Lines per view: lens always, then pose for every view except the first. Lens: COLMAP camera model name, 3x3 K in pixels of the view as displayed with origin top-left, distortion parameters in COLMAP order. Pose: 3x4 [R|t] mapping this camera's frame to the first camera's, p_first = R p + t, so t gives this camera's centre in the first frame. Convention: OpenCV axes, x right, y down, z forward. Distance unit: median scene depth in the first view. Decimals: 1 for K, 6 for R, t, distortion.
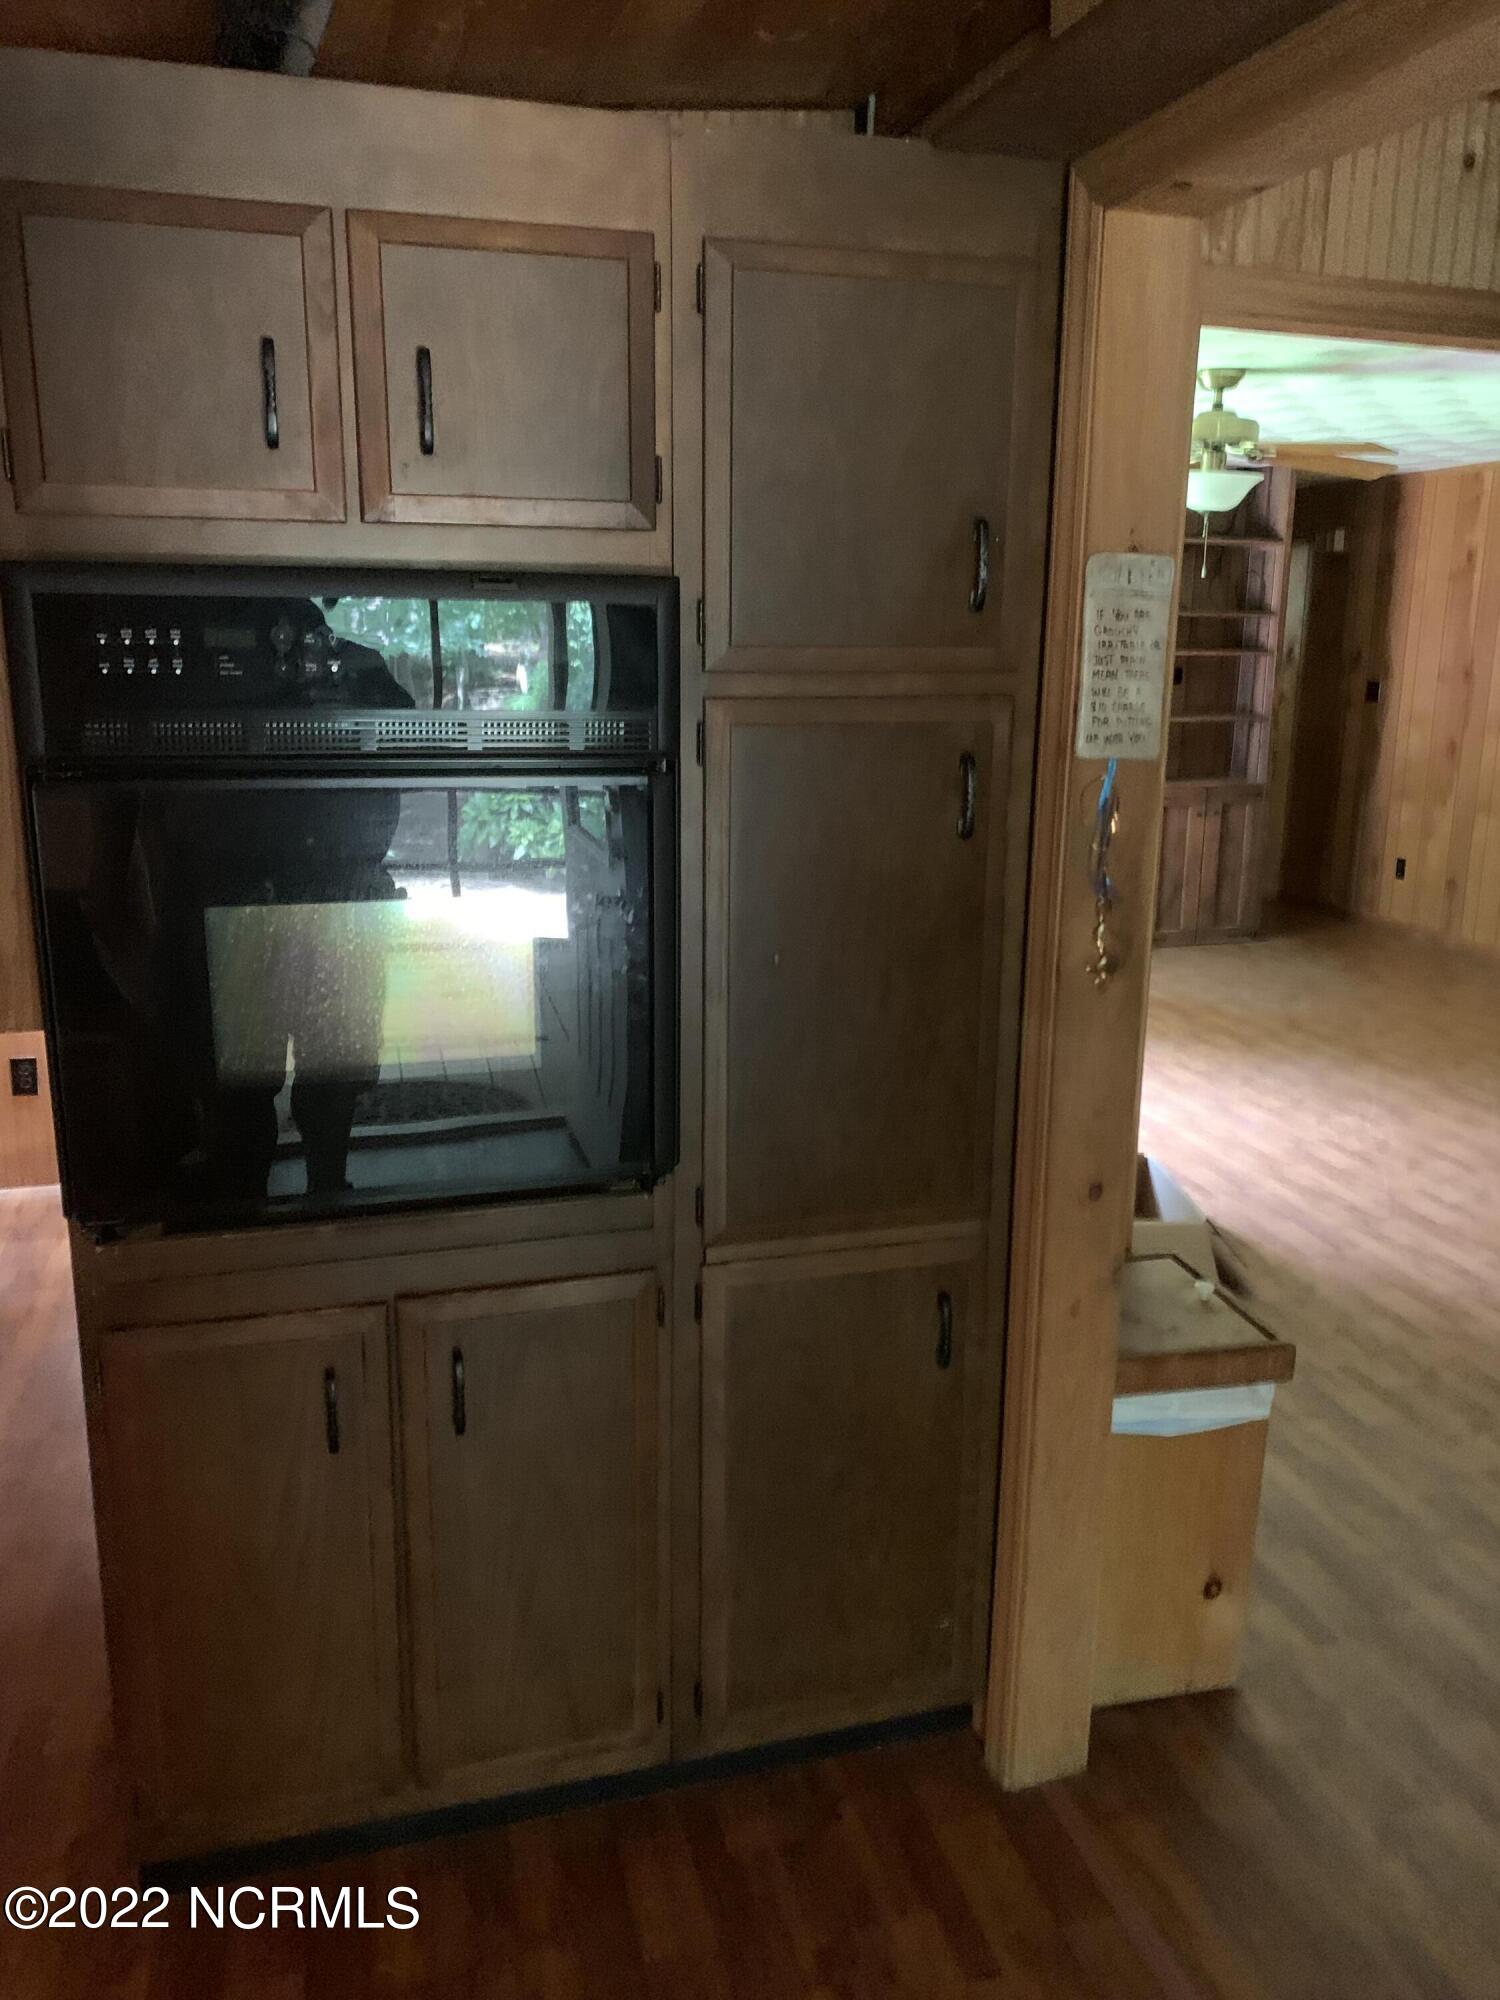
lens RADIAL K [[1518.0, 0, 753.1], [0, 1518.0, 990.3], [0, 0, 1]] dist [0.001626, -0.004178]
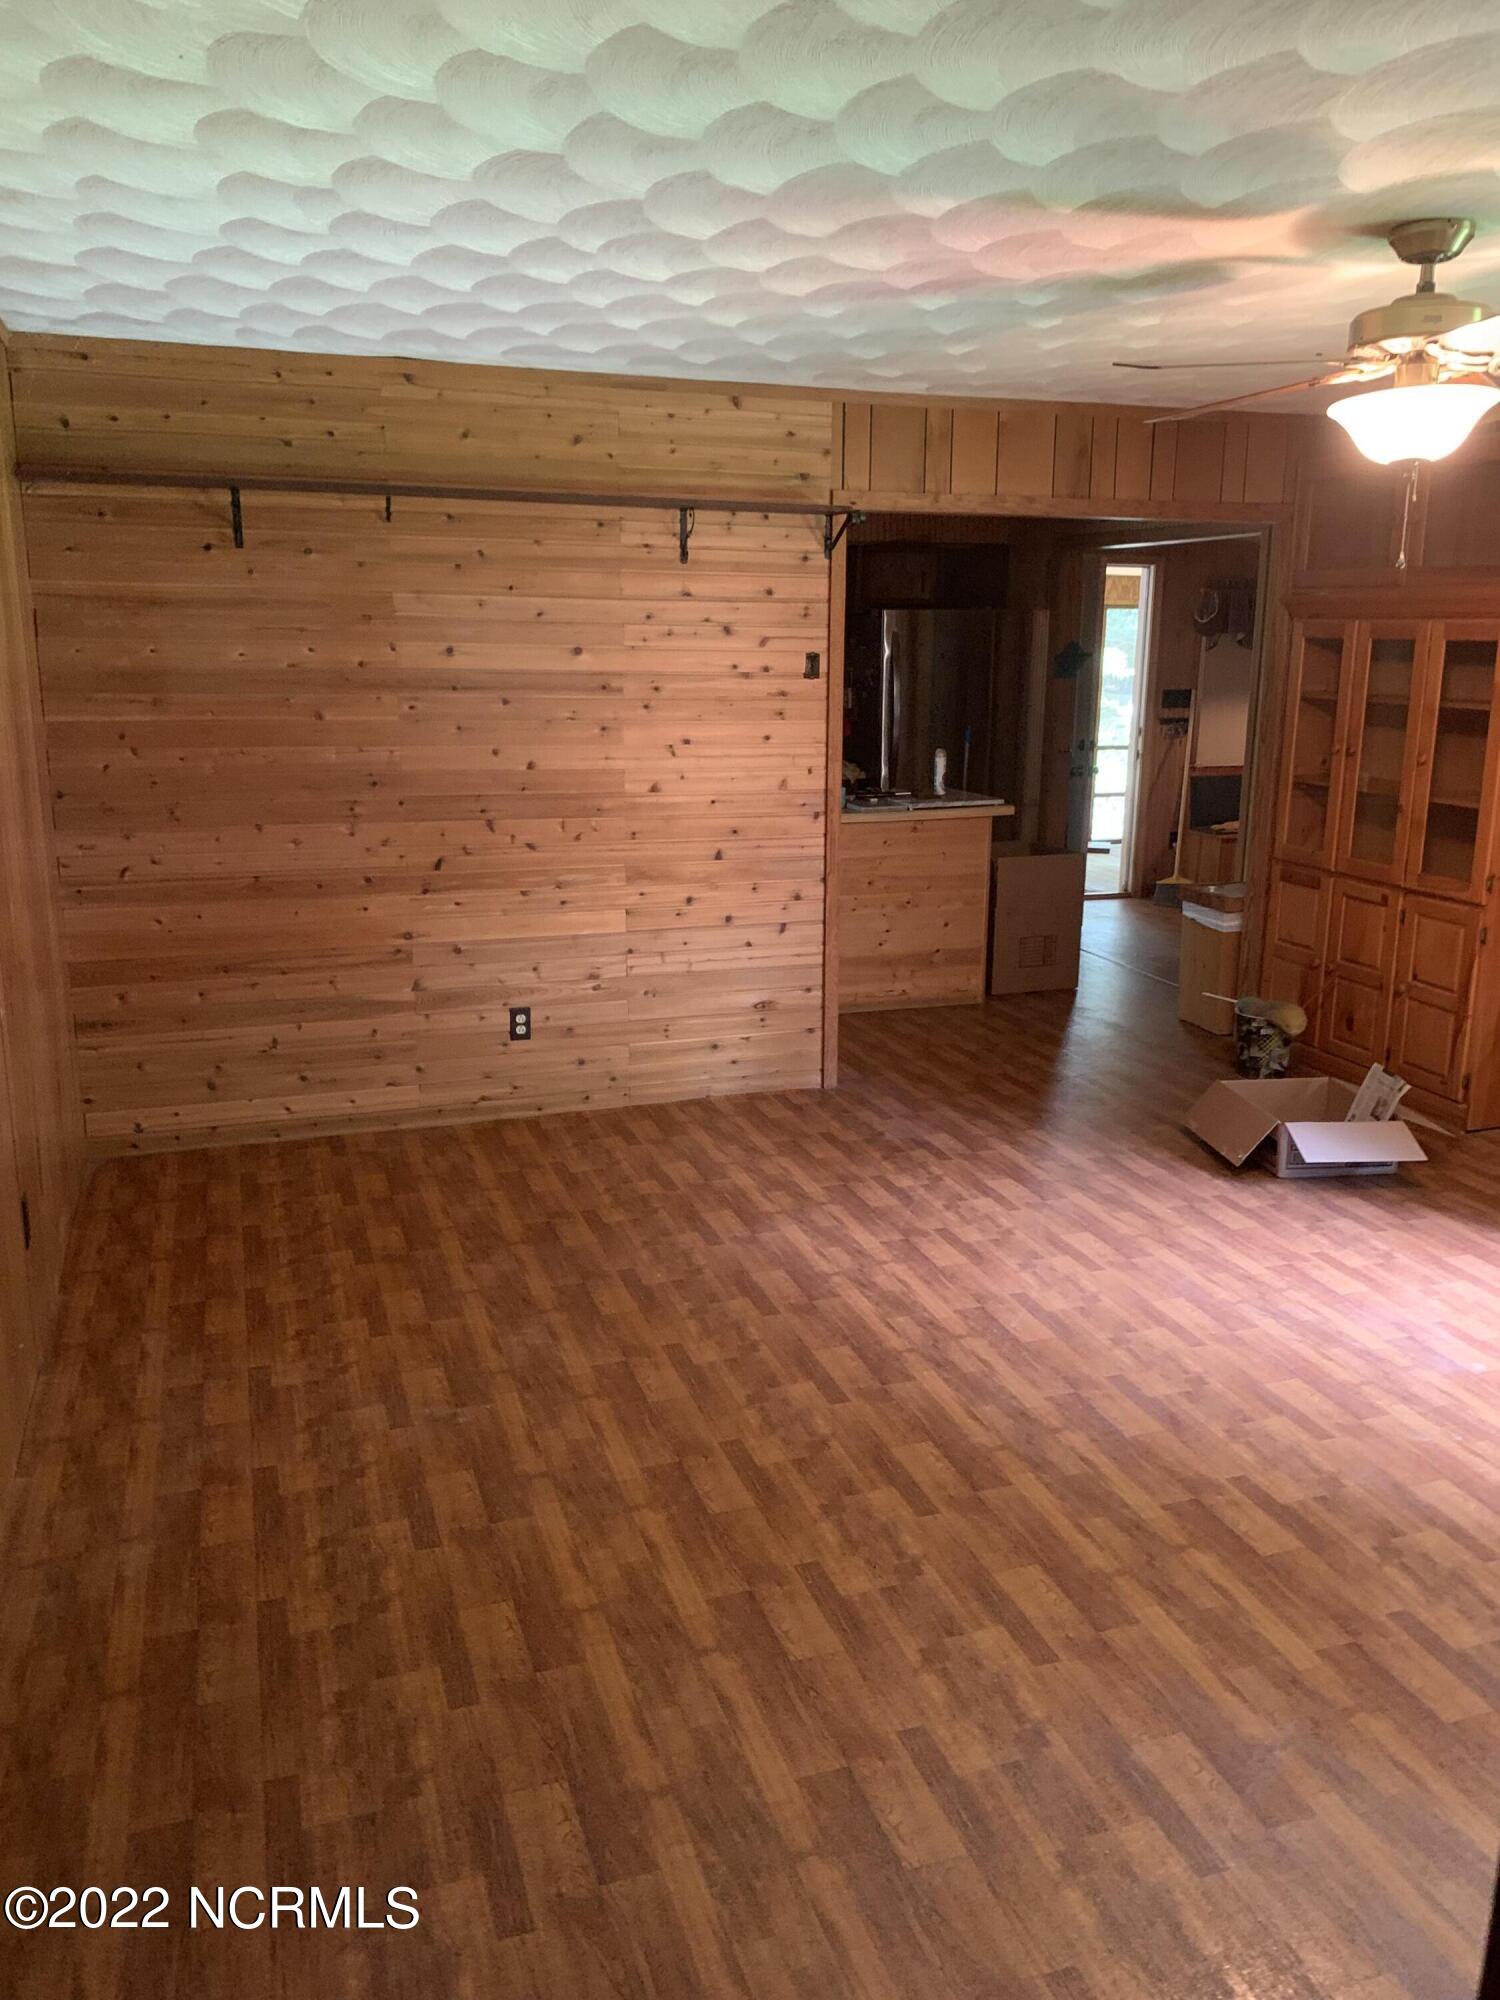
lens RADIAL K [[1518.0, 0, 753.1], [0, 1518.0, 990.3], [0, 0, 1]] dist [0.001626, -0.004178]
pose [[-0.998194, 0.000033, -0.060079, 0.377840], [-0.027364, 0.890000, 0.455138, -0.249543], [0.053486, 0.455960, -0.888392, 1.021666]]
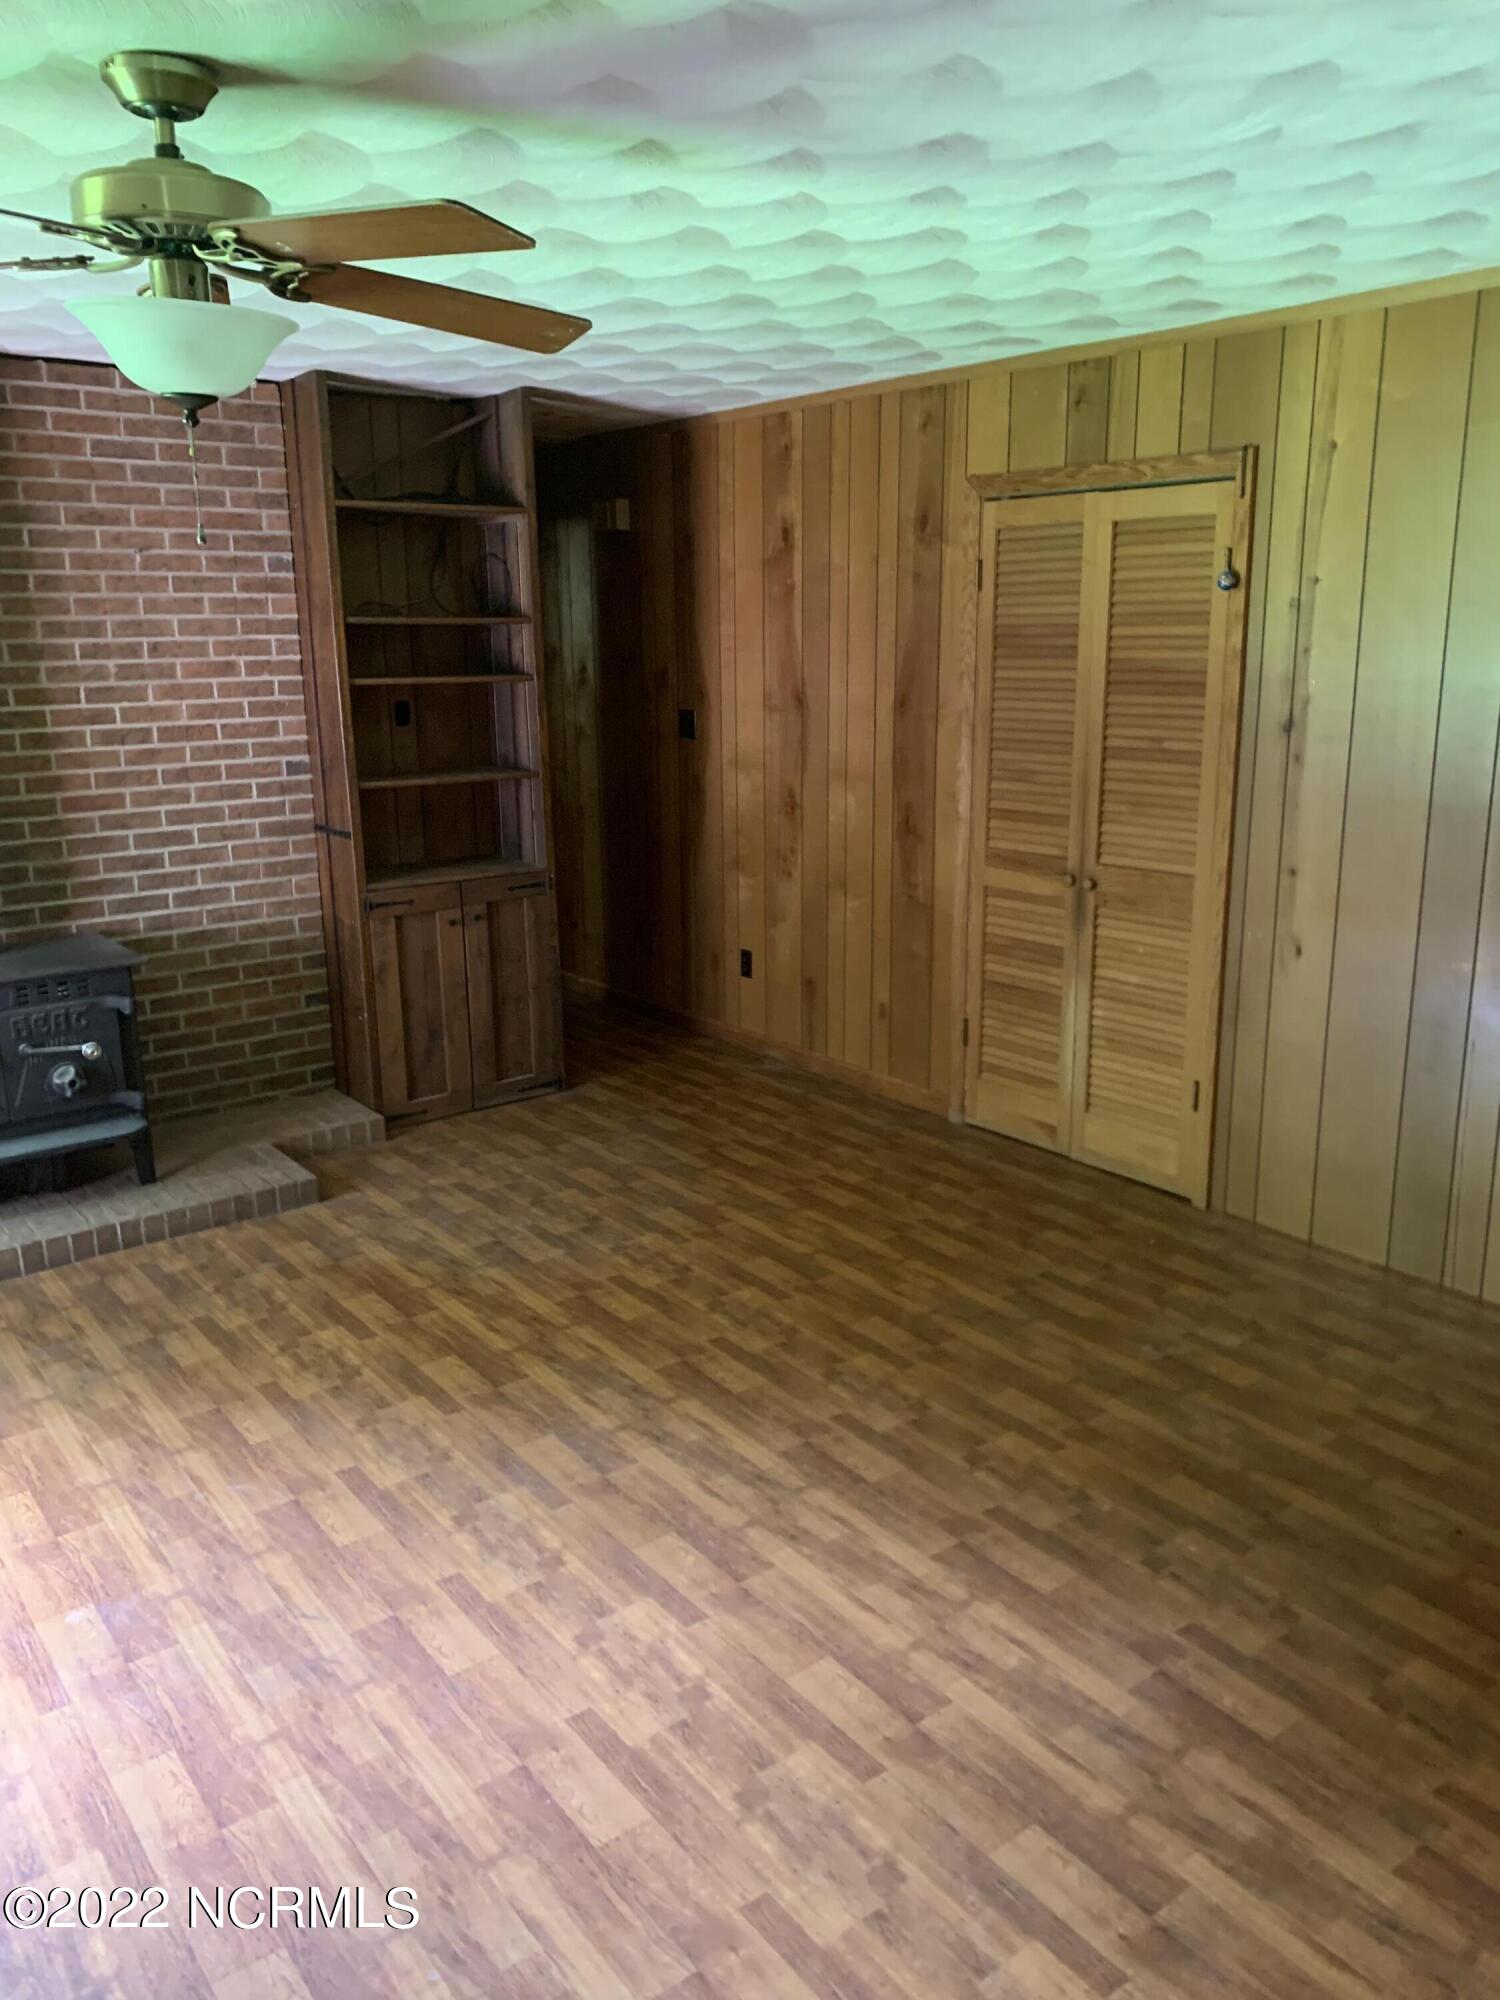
lens RADIAL K [[1529.1, 0, 750.0], [0, 1529.1, 1000.0], [0, 0, 1]] dist [0.078513, -0.003641]
pose [[0.928704, -0.103417, 0.356109, 0.169727], [0.102306, 0.994509, 0.022007, -0.082737], [-0.356429, 0.015994, 0.934185, 0.320389]]
